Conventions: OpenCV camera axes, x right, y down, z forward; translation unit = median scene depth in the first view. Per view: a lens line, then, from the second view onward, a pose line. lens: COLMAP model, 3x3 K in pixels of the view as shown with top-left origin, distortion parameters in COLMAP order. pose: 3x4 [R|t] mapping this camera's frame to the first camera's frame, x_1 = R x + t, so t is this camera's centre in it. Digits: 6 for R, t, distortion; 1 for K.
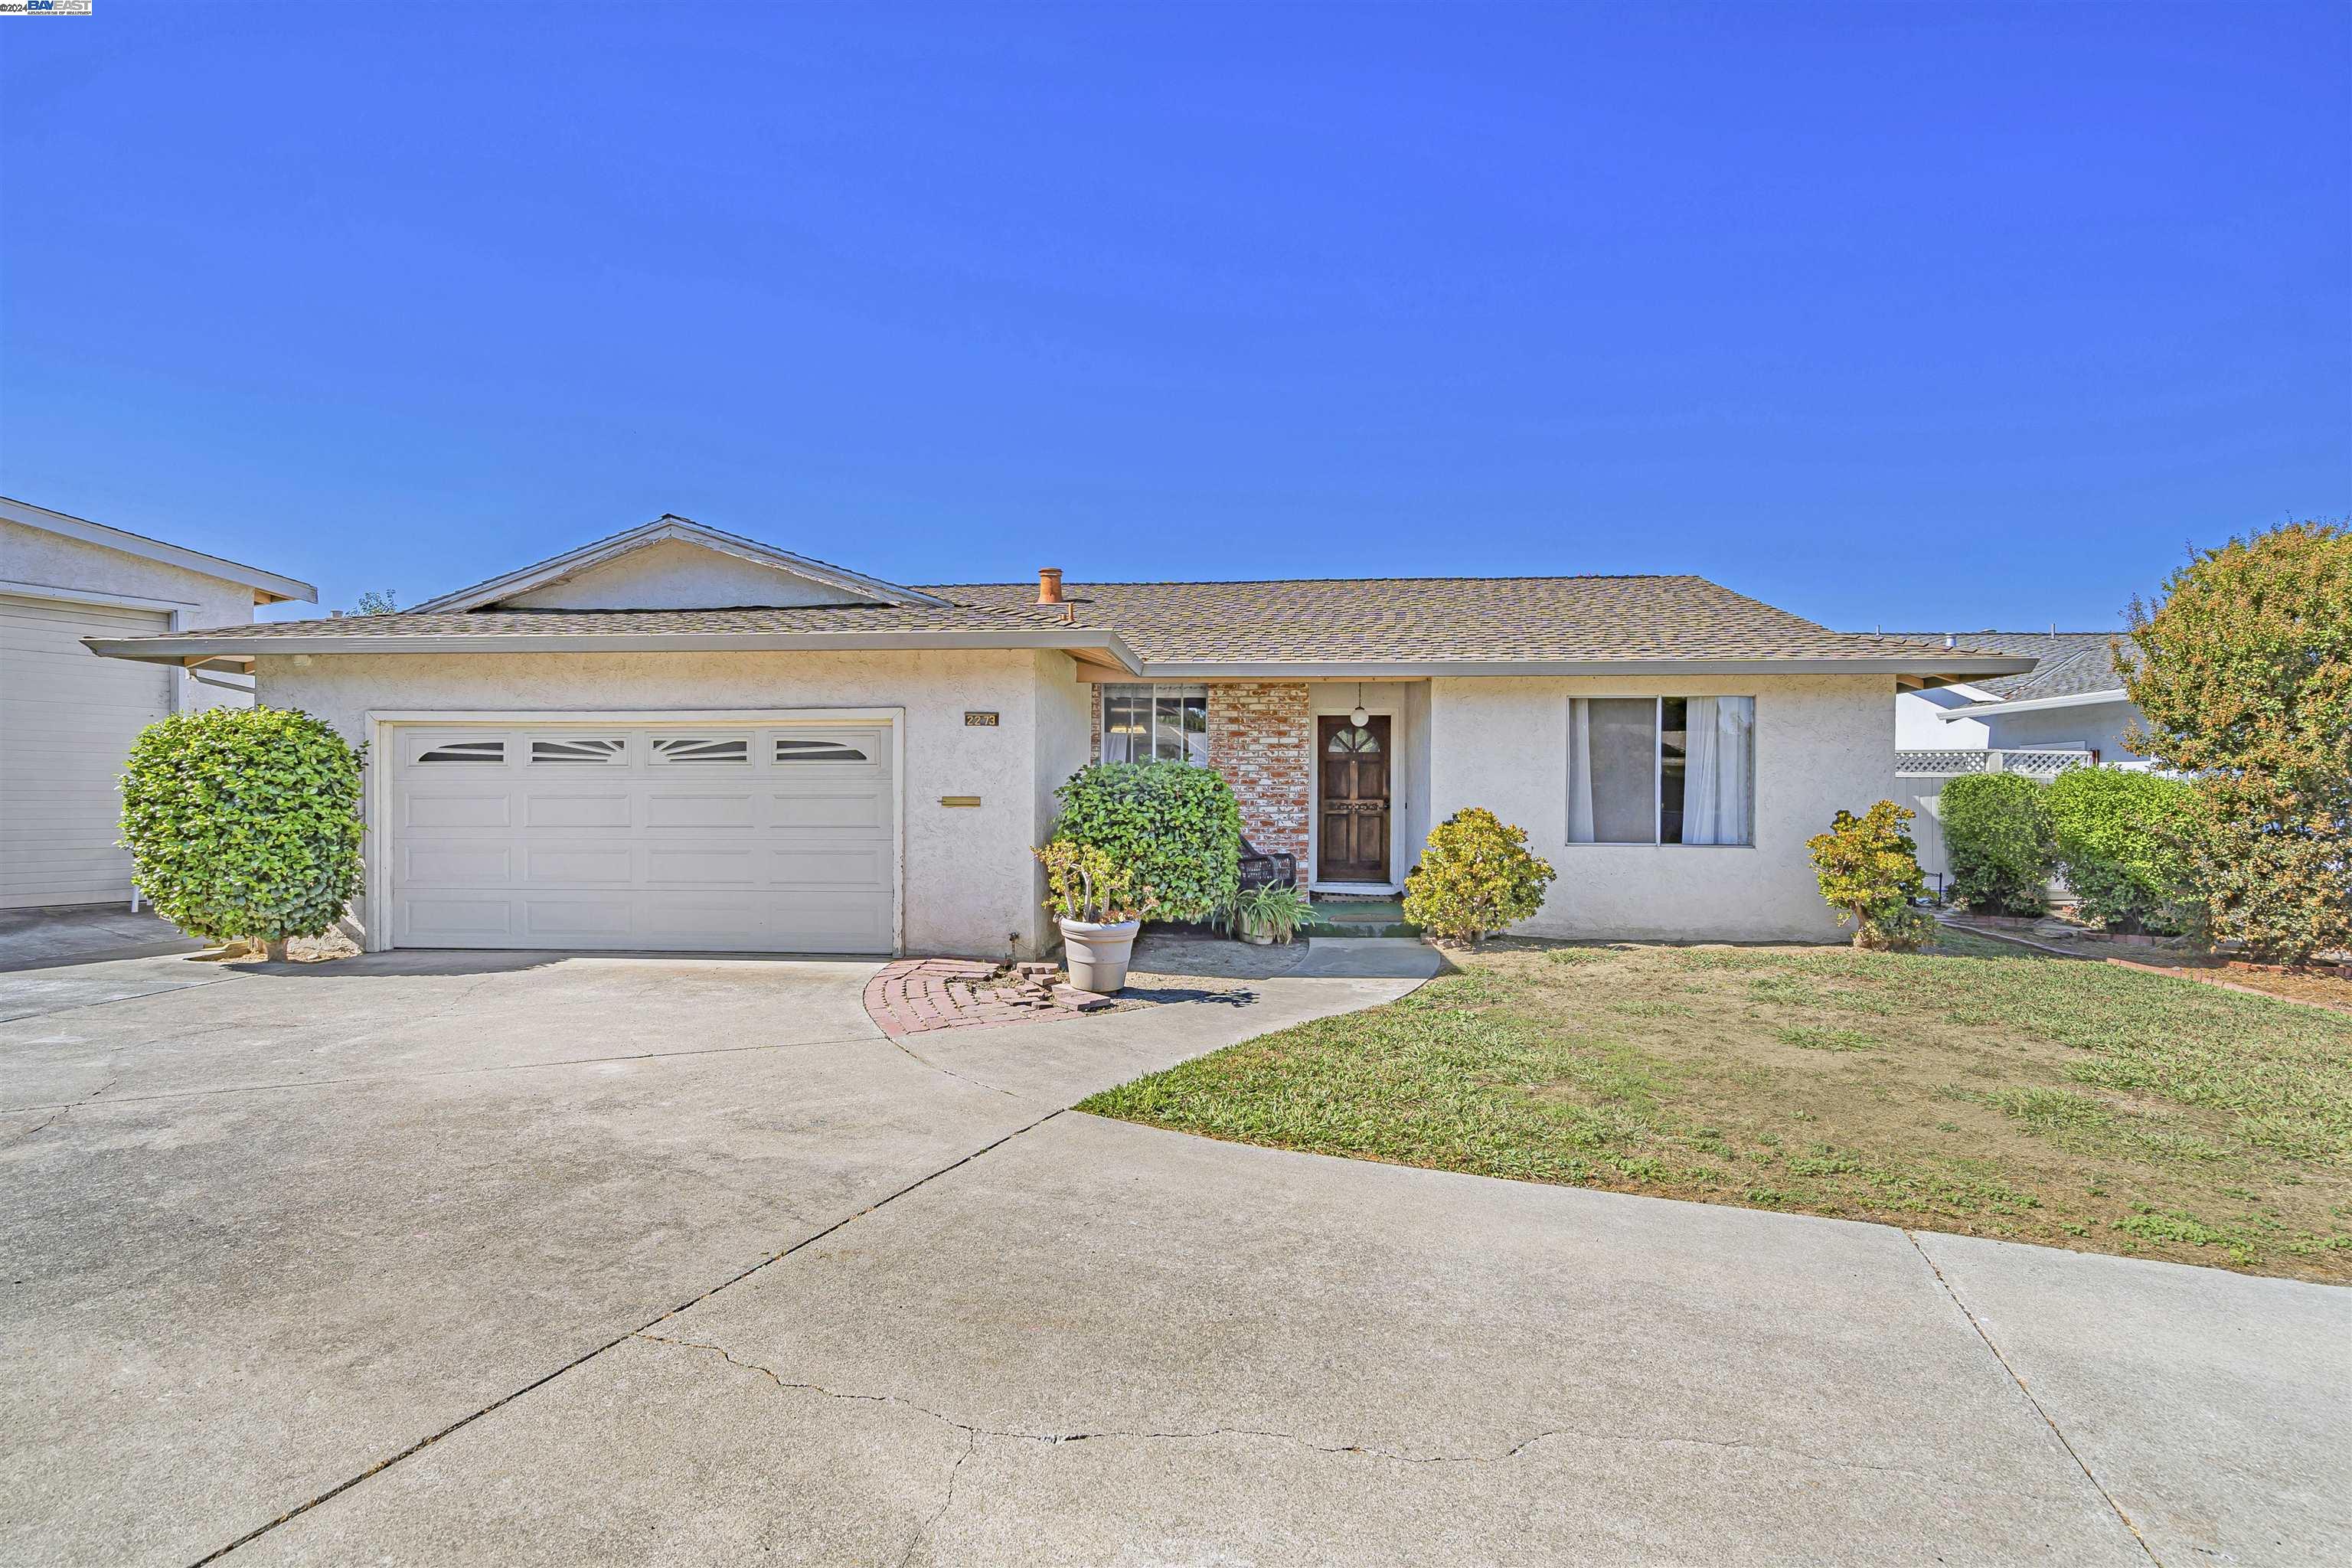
lens RADIAL K [[1125.6, 0, 1247.4], [0, 1125.6, 797.0], [0, 0, 1]] dist [-0.002675, 0.002893]
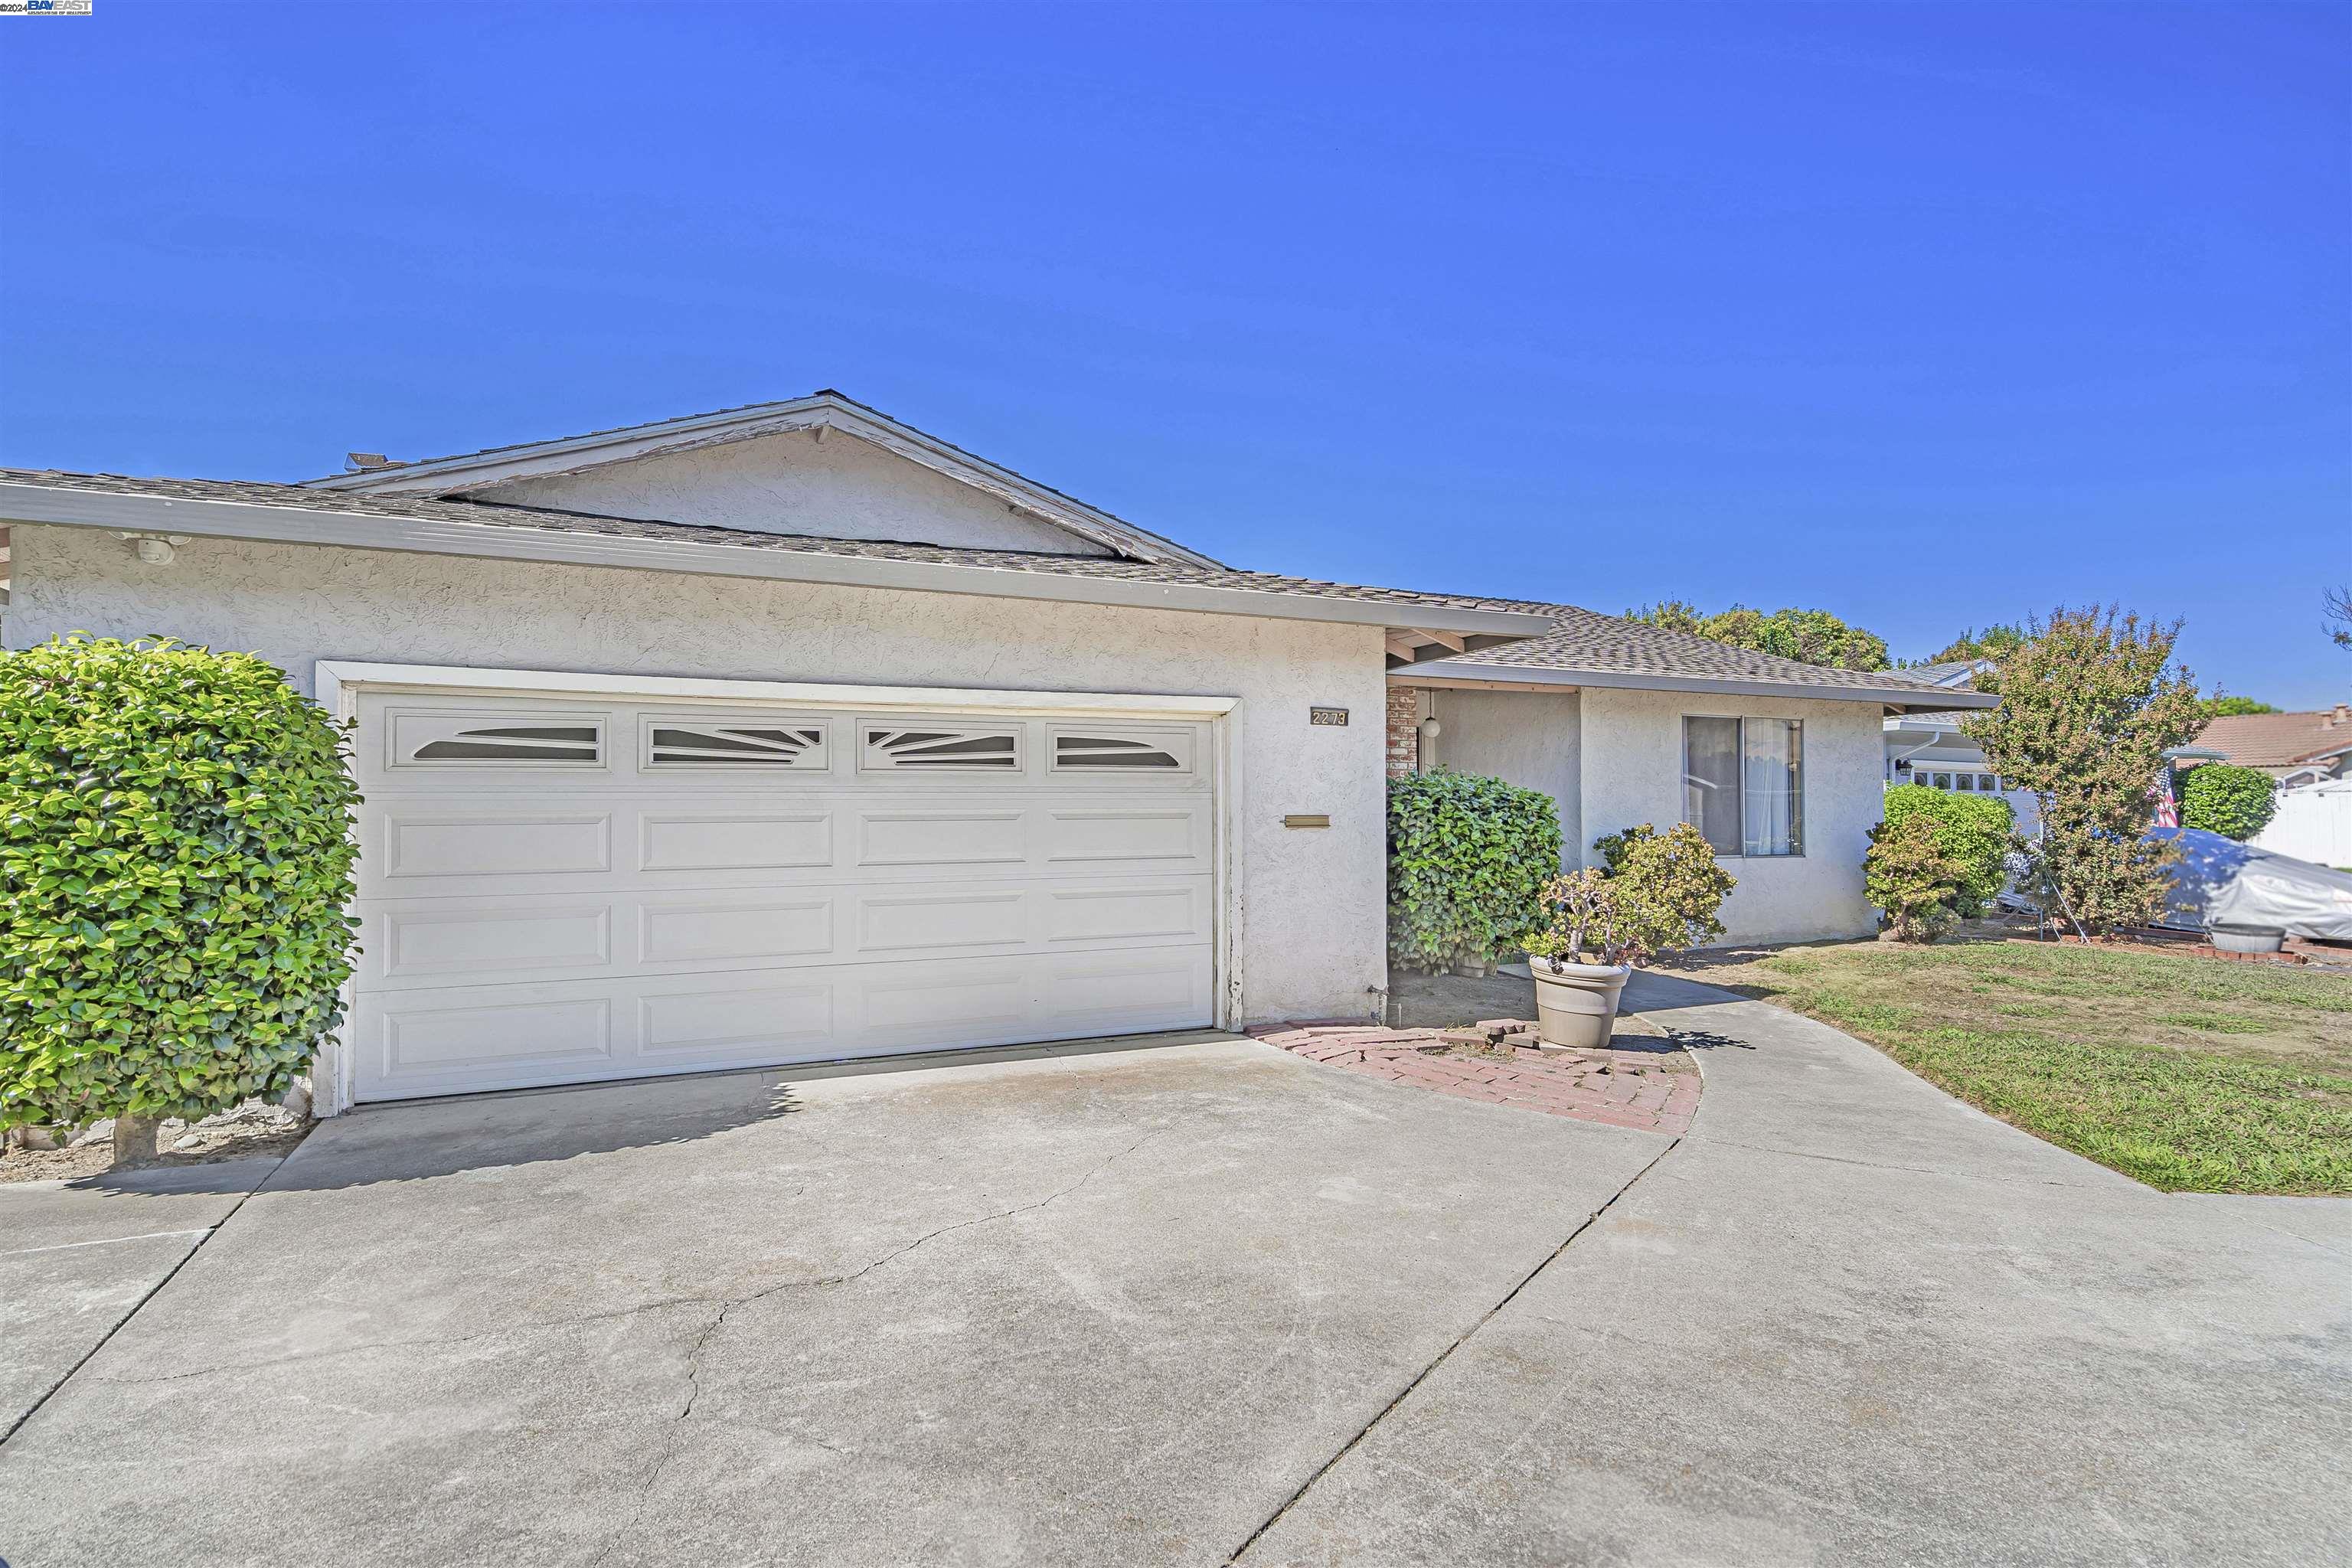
lens RADIAL K [[1125.6, 0, 1216.7], [0, 1125.6, 794.1], [0, 0, 1]] dist [-0.002675, 0.002893]
pose [[0.883120, 0.002119, 0.469143, -0.652104], [0.005944, 0.999859, -0.015705, -0.002968], [-0.469110, 0.016658, 0.882983, 0.331909]]
